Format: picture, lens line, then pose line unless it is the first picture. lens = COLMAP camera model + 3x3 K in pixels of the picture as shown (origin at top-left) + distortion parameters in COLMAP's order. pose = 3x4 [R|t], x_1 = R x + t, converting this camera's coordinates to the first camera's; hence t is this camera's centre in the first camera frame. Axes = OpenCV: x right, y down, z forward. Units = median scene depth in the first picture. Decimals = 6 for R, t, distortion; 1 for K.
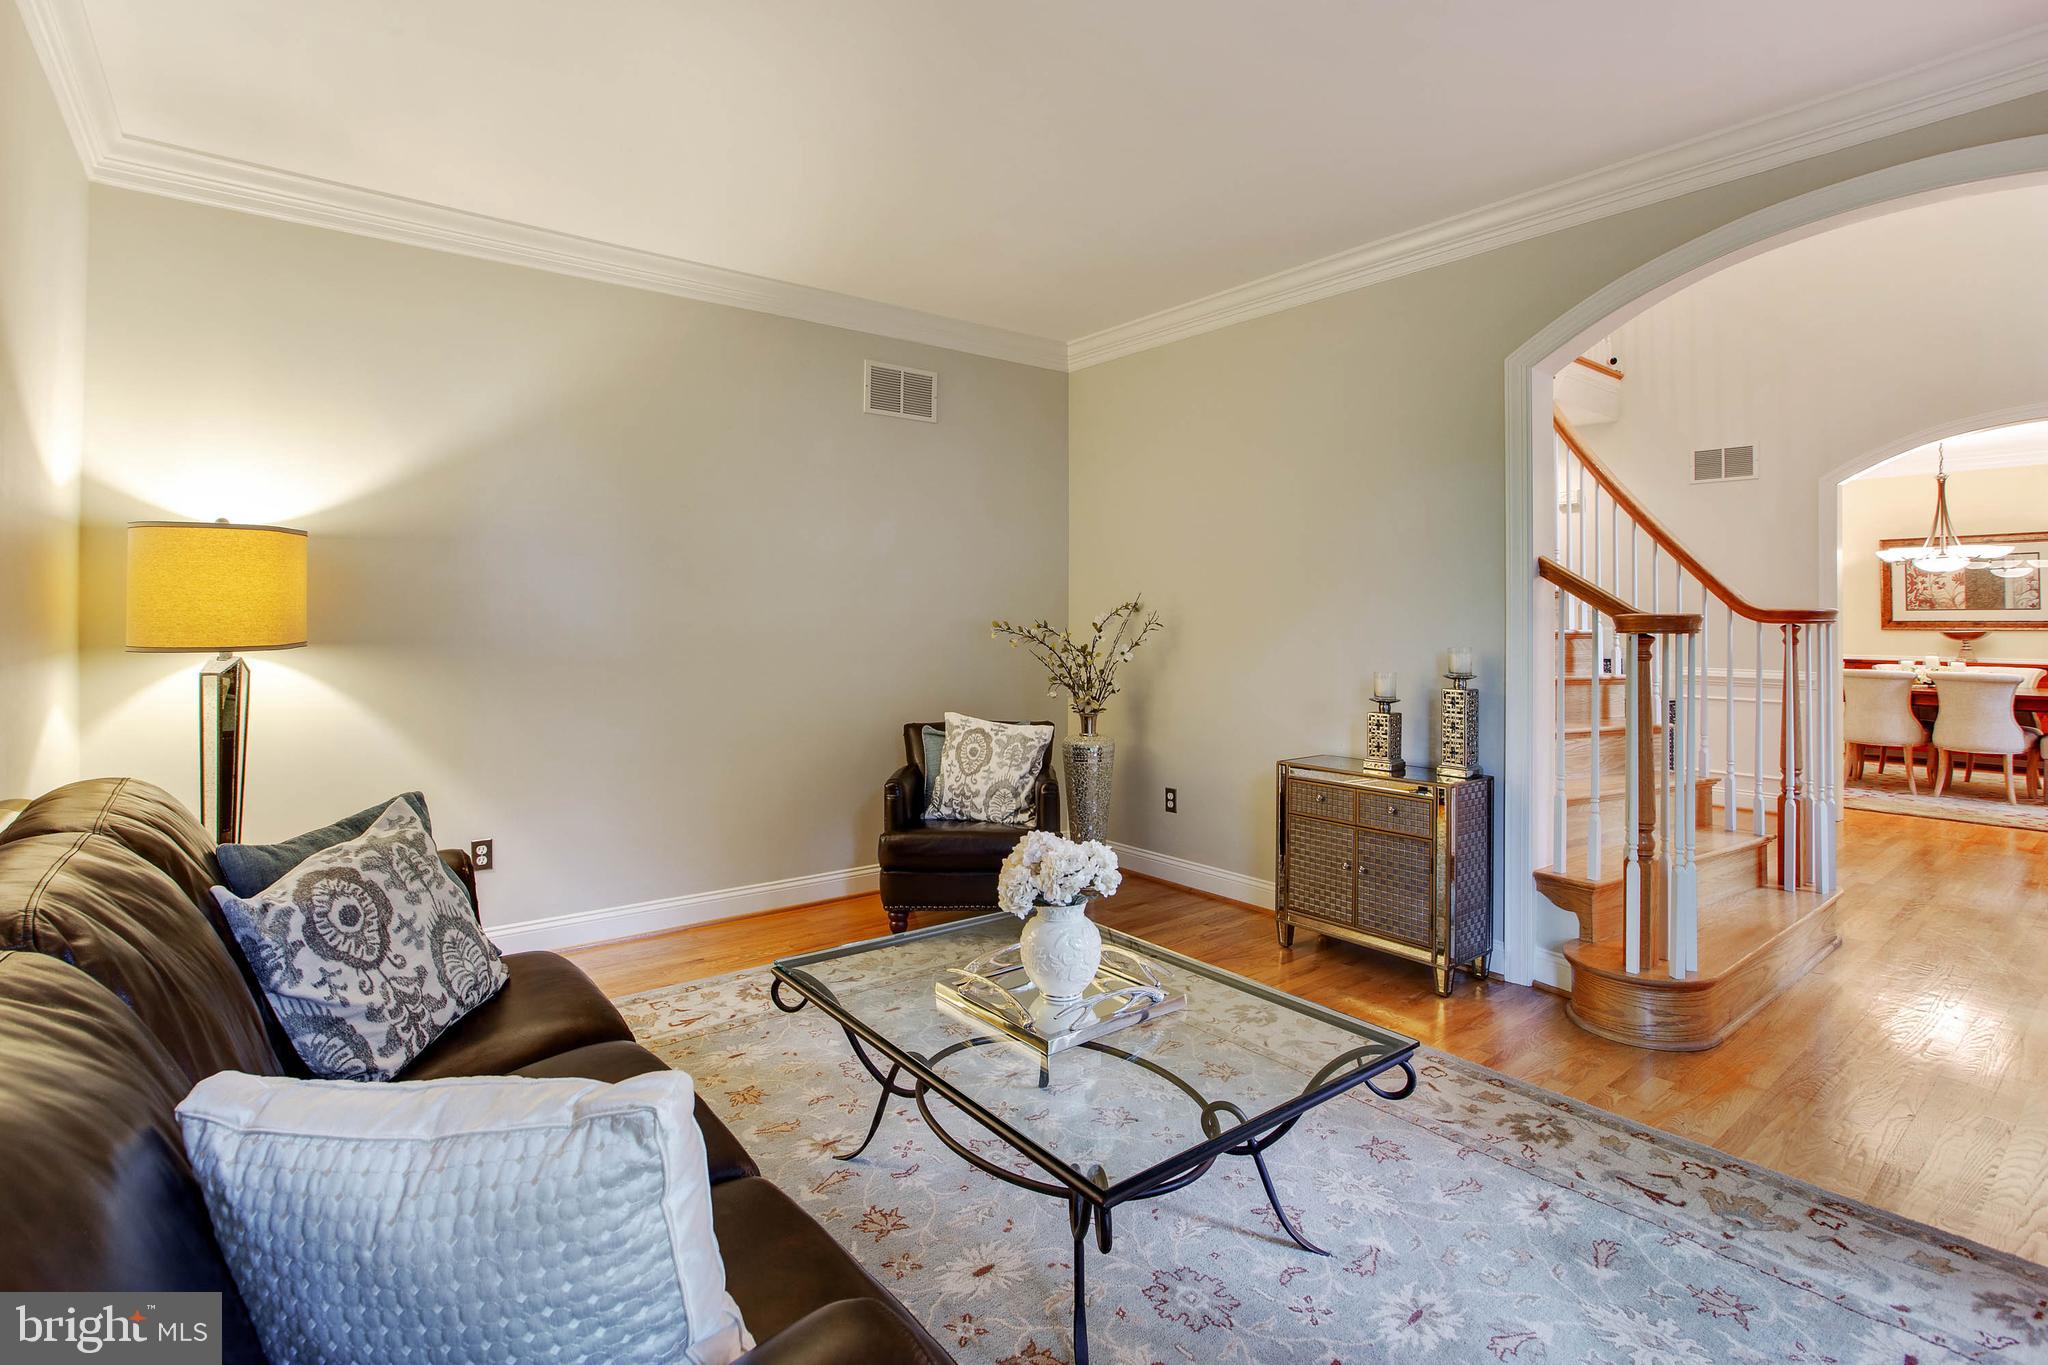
lens RADIAL K [[941.8, 0, 1028.5], [0, 941.8, 608.2], [0, 0, 1]] dist [-0.018895, 0.004046]
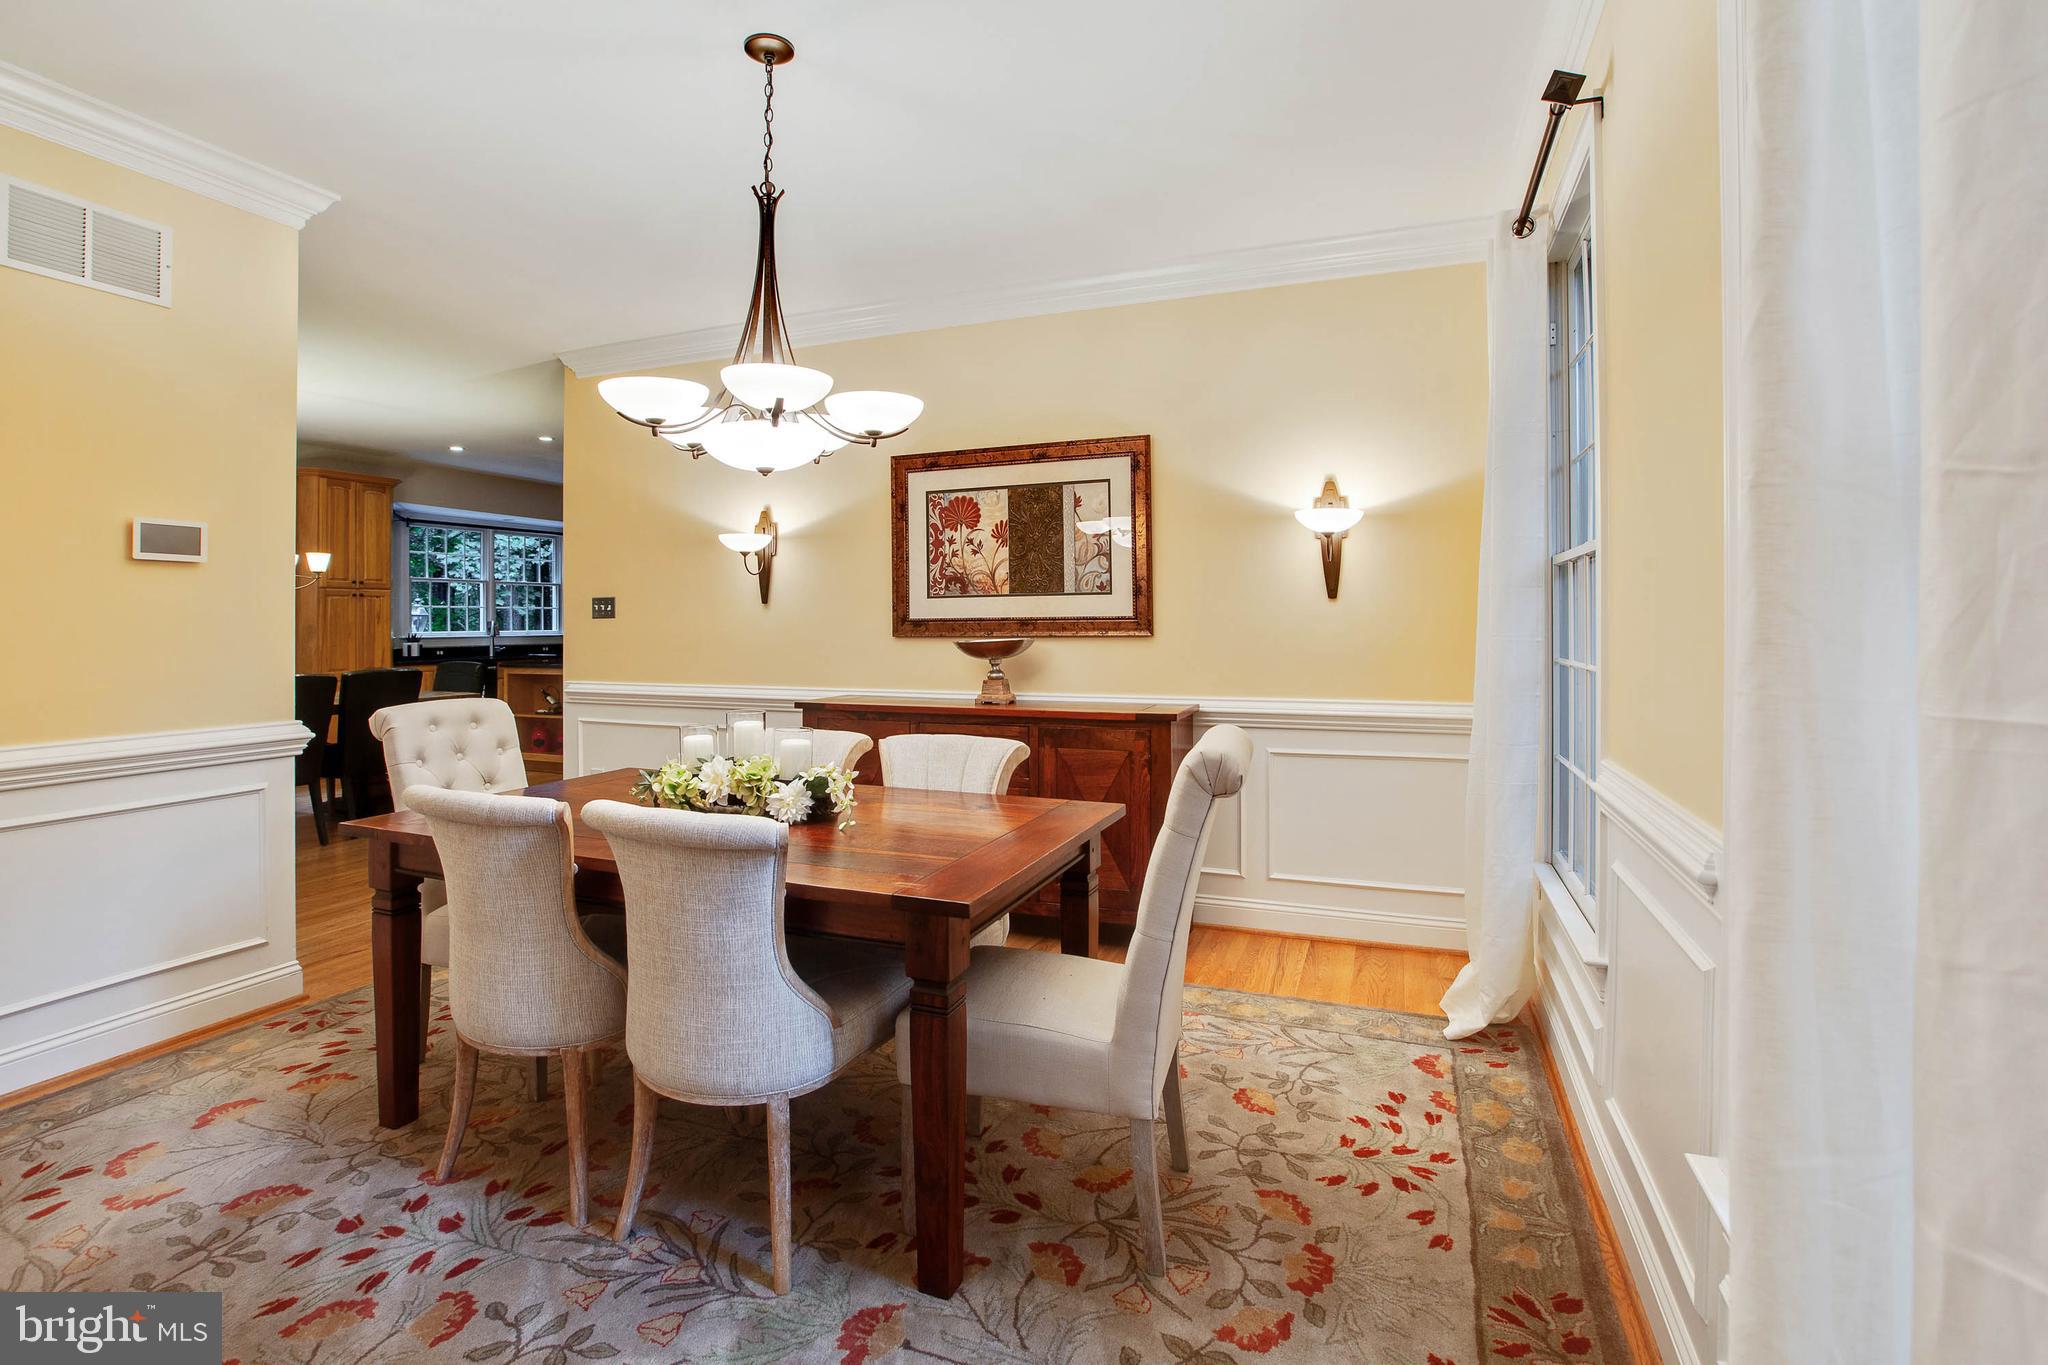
lens RADIAL K [[941.8, 0, 1040.8], [0, 941.8, 618.2], [0, 0, 1]] dist [-0.018895, 0.004046]
pose [[0.851516, -0.006381, 0.524291, 0.762272], [0.004064, 0.999976, 0.005570, 0.010948], [-0.524314, -0.002612, 0.851521, 0.565063]]
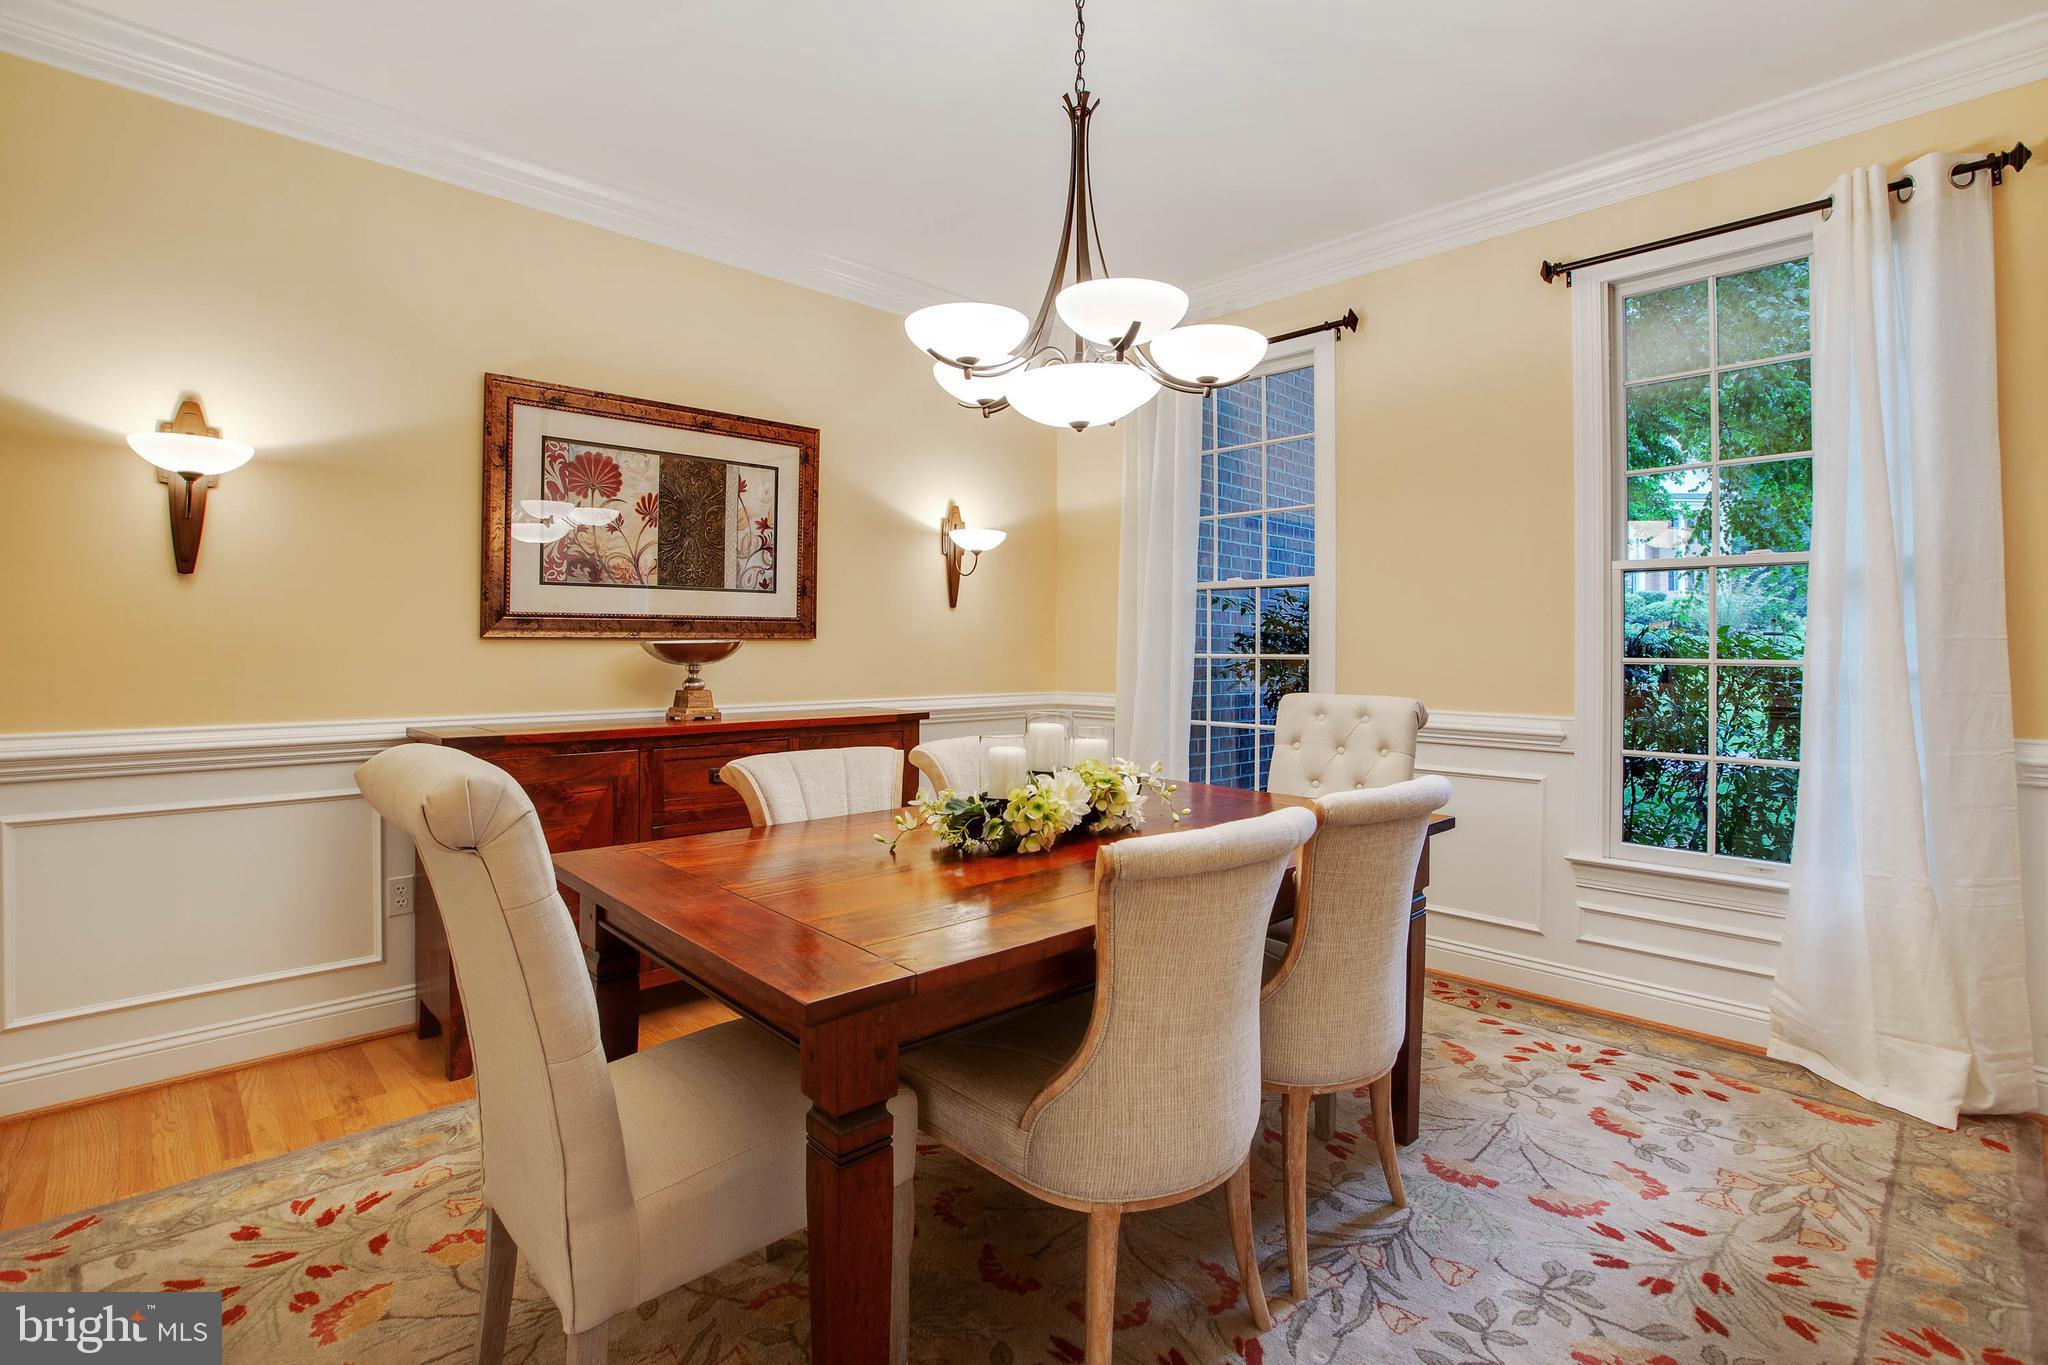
lens RADIAL K [[941.8, 0, 1000.7], [0, 941.8, 646.2], [0, 0, 1]] dist [-0.018895, 0.004046]
pose [[-0.066770, 0.001658, 0.997767, 0.599039], [-0.006782, 0.999975, -0.002116, 0.026553], [-0.997745, -0.006908, -0.066757, 0.881436]]
